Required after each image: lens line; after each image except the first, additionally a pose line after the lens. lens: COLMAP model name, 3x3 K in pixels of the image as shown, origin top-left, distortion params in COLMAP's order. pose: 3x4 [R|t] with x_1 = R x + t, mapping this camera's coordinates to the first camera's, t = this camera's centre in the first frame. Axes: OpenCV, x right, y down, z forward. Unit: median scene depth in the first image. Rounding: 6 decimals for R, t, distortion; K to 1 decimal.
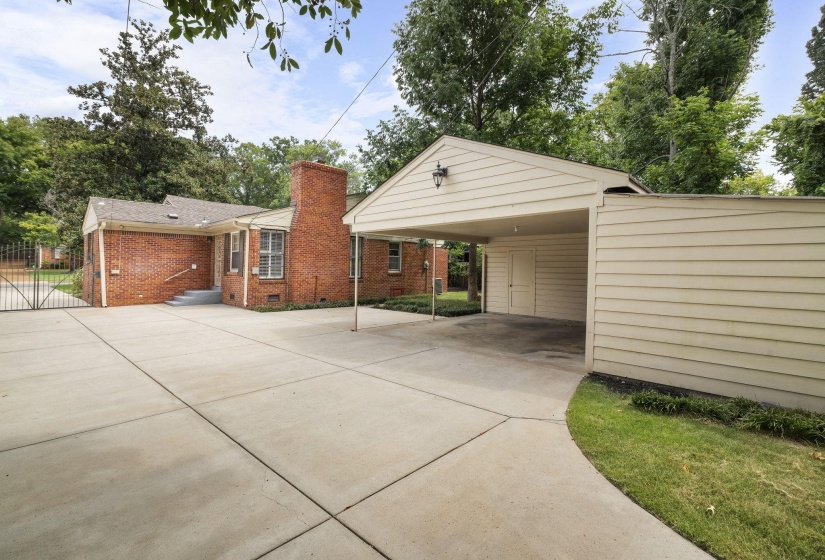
lens RADIAL K [[366.5, 0, 409.6], [0, 366.5, 265.9], [0, 0, 1]] dist [0.000158, 0.000425]
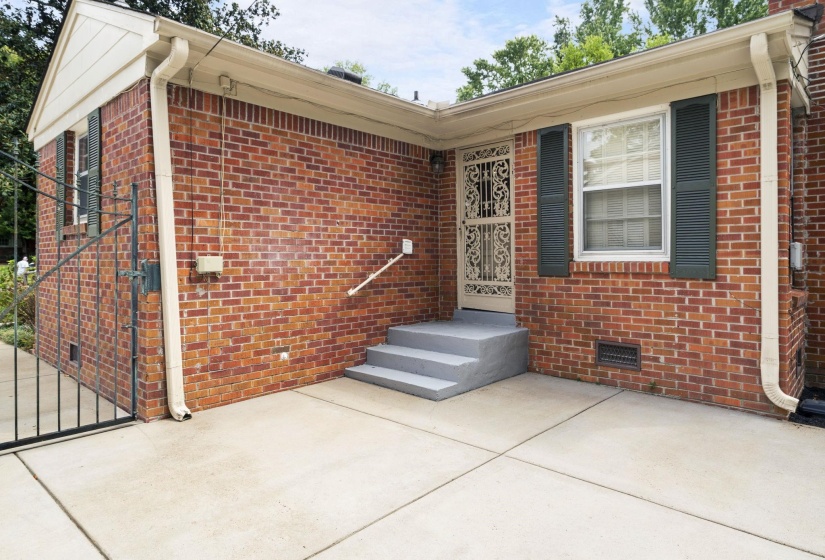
lens RADIAL K [[506.5, 0, 412.8], [0, 506.5, 263.9], [0, 0, 1]] dist [0.001744, -0.000130]
pose [[0.999959, -0.009057, 0.000856, -0.580885], [0.009045, 0.999874, 0.013053, 0.010657], [-0.000974, -0.013045, 0.999914, 0.576857]]
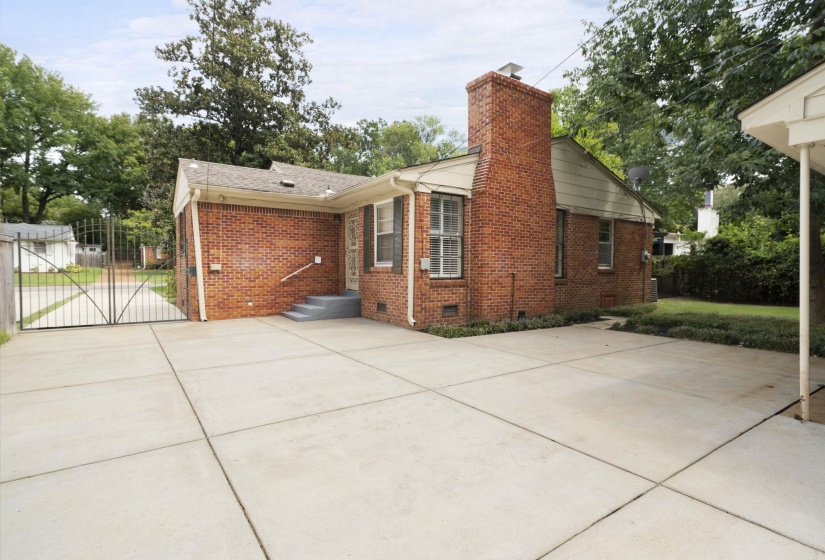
lens RADIAL K [[405.7, 0, 408.1], [0, 405.7, 293.4], [0, 0, 1]] dist [-0.000669, 0.000318]
pose [[0.974921, 0.008420, -0.222391, -0.264711], [0.006433, 0.997800, 0.065980, 0.014857], [0.222457, -0.065756, 0.972722, 0.318422]]
